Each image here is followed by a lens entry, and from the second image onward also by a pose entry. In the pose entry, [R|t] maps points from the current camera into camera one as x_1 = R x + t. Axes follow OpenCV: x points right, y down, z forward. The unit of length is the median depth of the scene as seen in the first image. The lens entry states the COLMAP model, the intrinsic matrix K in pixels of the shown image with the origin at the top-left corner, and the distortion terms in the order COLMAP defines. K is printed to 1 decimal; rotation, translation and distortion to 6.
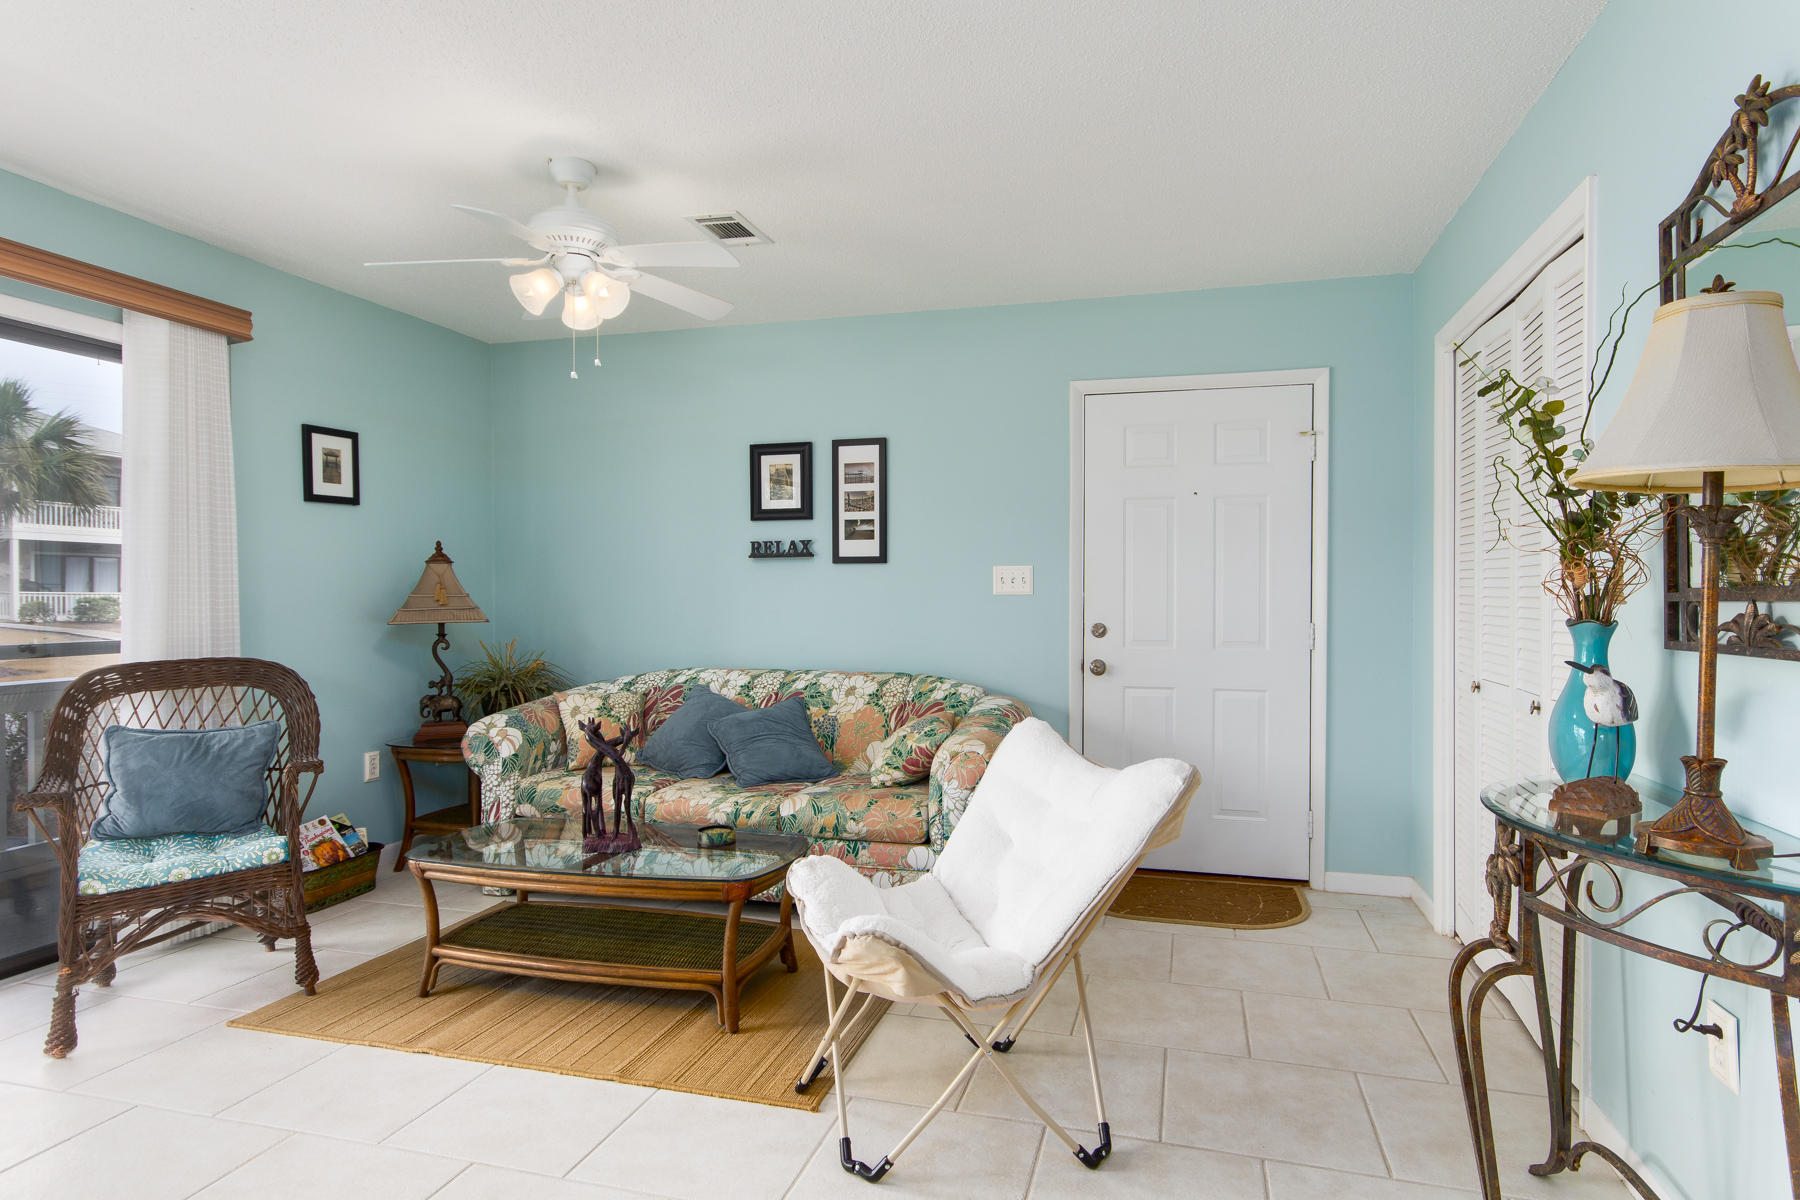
lens RADIAL K [[958.1, 0, 909.8], [0, 958.1, 611.7], [0, 0, 1]] dist [-0.003156, -0.000499]
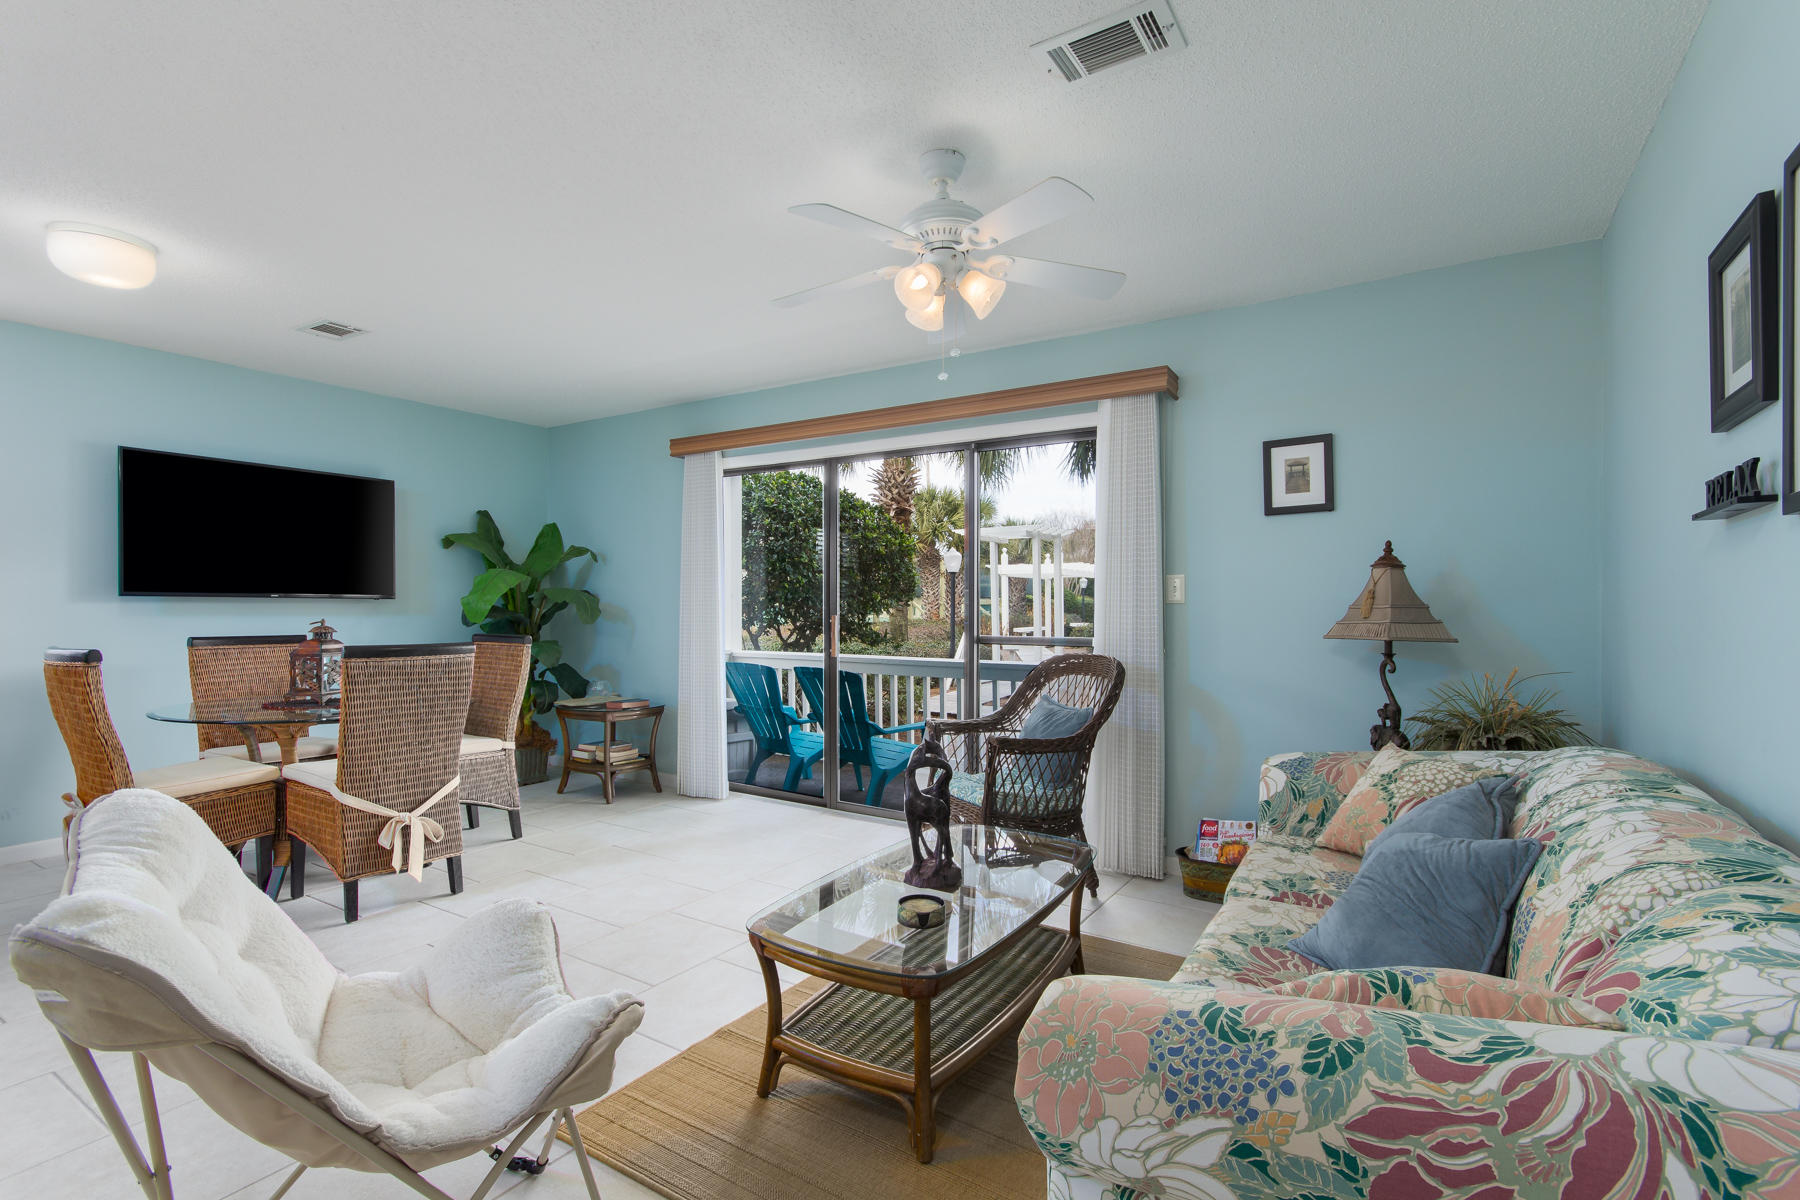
lens RADIAL K [[842.3, 0, 905.8], [0, 842.3, 599.8], [0, 0, 1]] dist [-0.005495, -0.000626]
pose [[-0.293211, -0.004161, -0.956039, 0.315821], [-0.018656, 0.999825, 0.001370, -0.015556], [0.955866, 0.018237, -0.293237, 0.790111]]
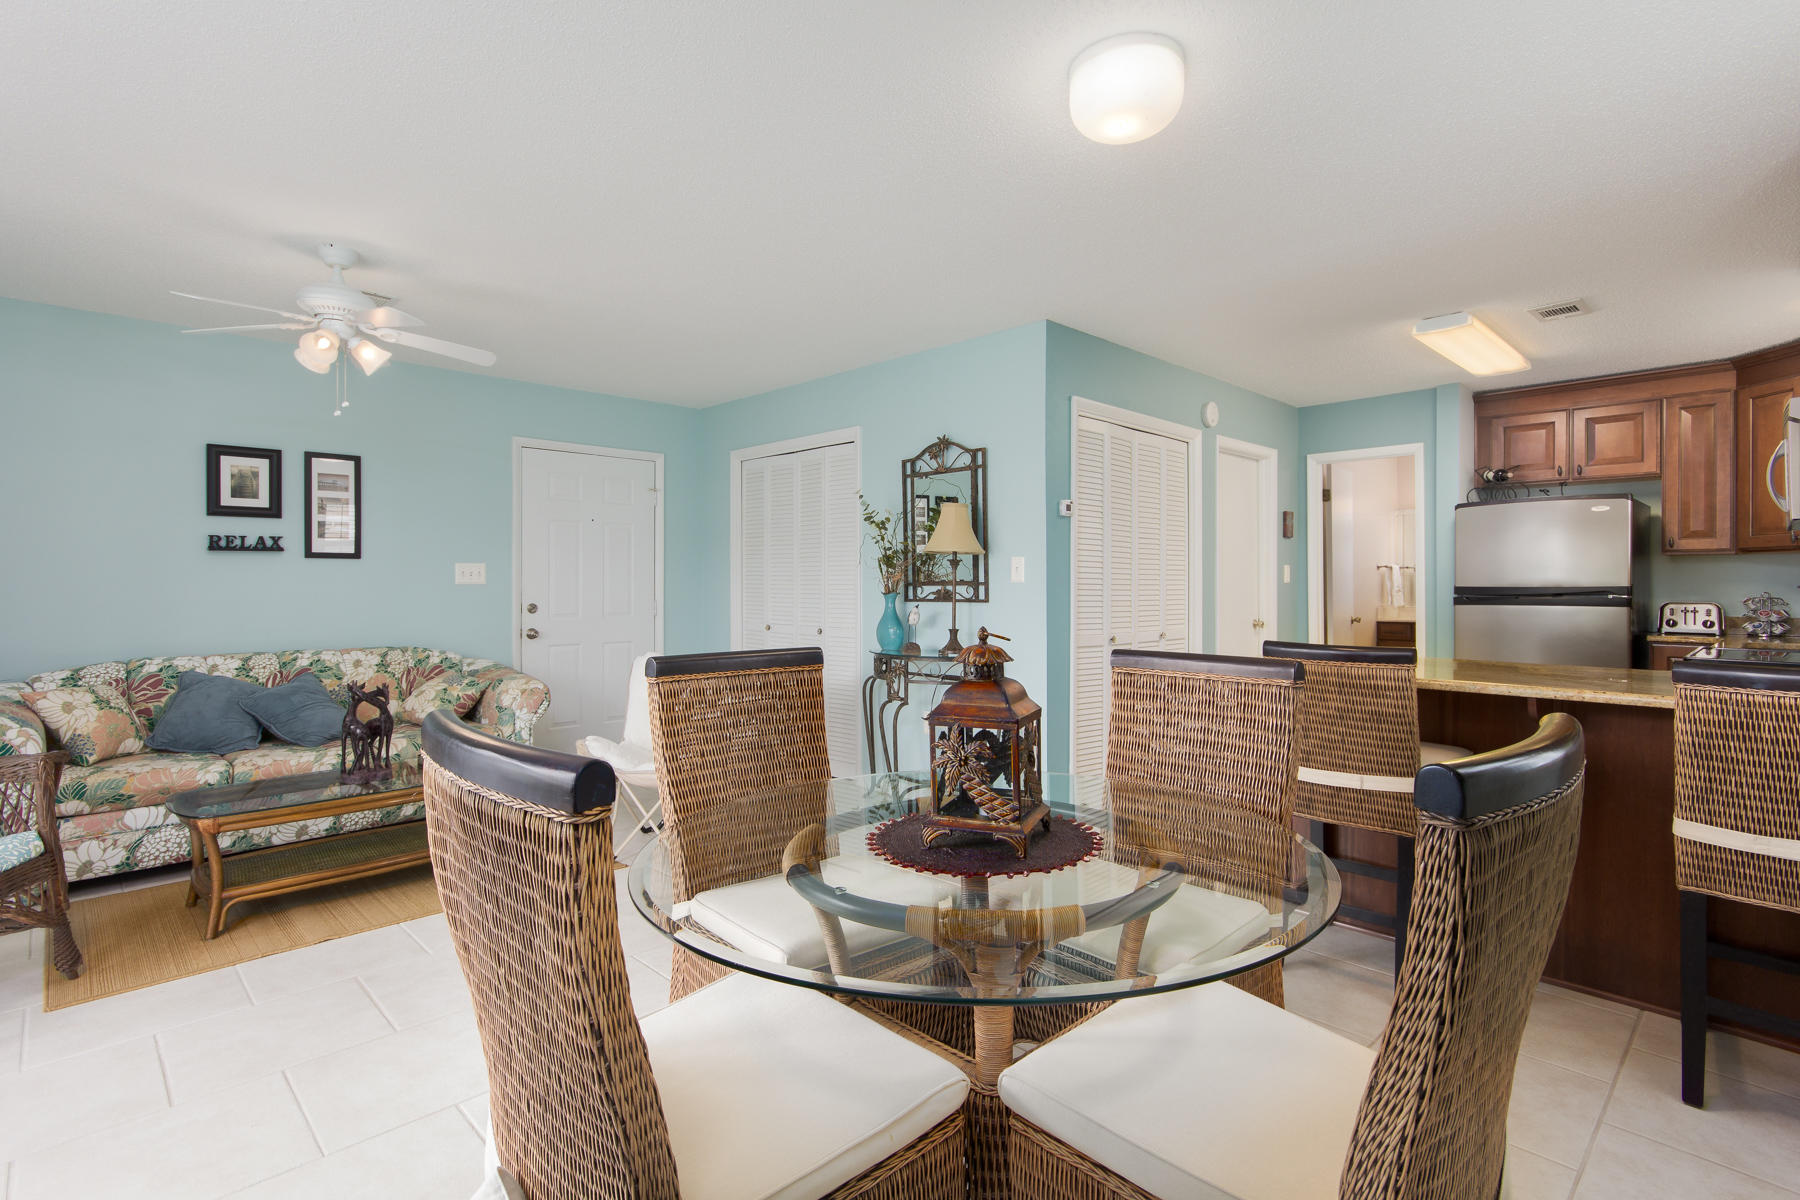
lens RADIAL K [[842.3, 0, 904.5], [0, 842.3, 594.4], [0, 0, 1]] dist [-0.005495, -0.000626]
pose [[0.505538, -0.013289, 0.862702, -0.622317], [0.018124, 0.999824, 0.004780, 0.002168], [-0.862614, 0.013219, 0.505690, -0.143456]]
